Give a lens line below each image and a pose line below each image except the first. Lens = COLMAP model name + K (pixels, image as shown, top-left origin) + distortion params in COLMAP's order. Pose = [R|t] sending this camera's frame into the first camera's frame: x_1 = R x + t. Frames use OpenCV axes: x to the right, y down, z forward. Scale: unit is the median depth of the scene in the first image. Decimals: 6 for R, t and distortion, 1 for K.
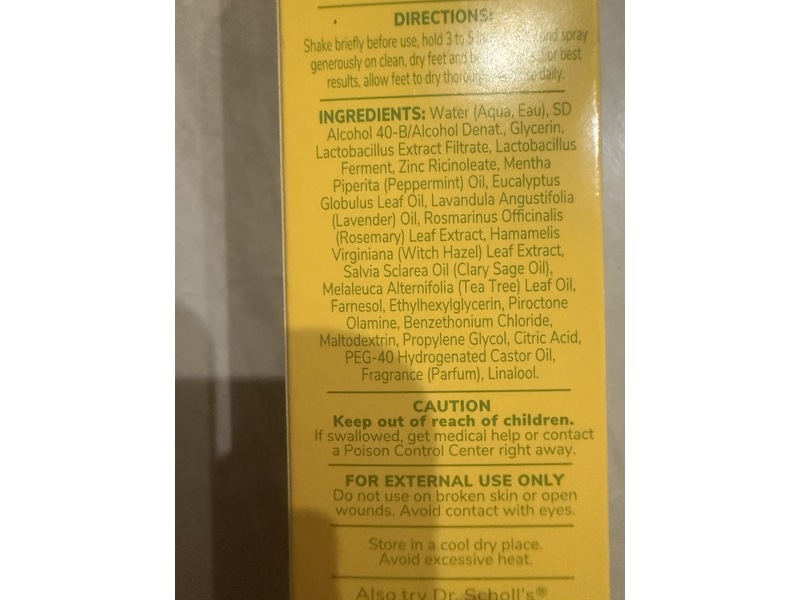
lens RADIAL K [[473.4, 0, 400.0], [0, 473.4, 300.0], [0, 0, 1]] dist [0.000871, -0.000244]
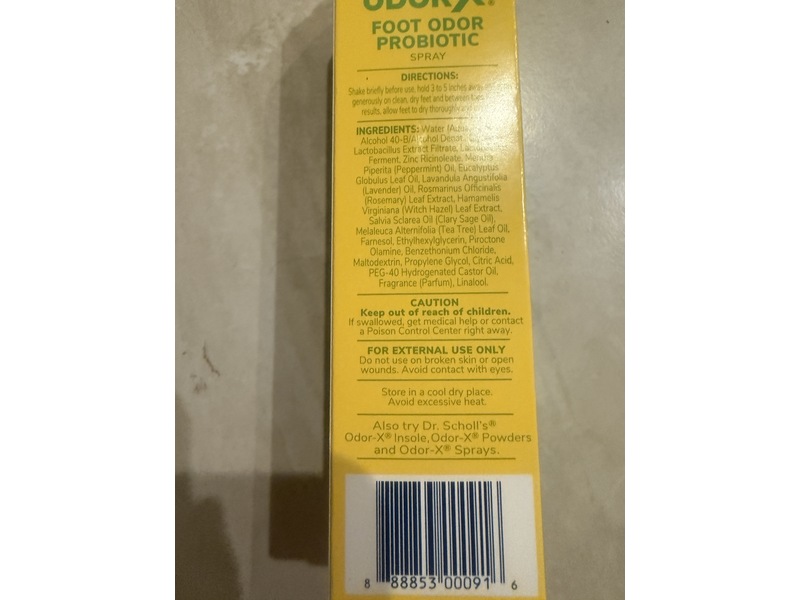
lens RADIAL K [[473.4, 0, 400.0], [0, 473.4, 300.0], [0, 0, 1]] dist [0.000871, -0.000244]
pose [[0.999941, 0.009431, -0.005402, 0.000220], [-0.010016, 0.992593, -0.121072, 0.414430], [0.004220, 0.121119, 0.992629, -0.604799]]
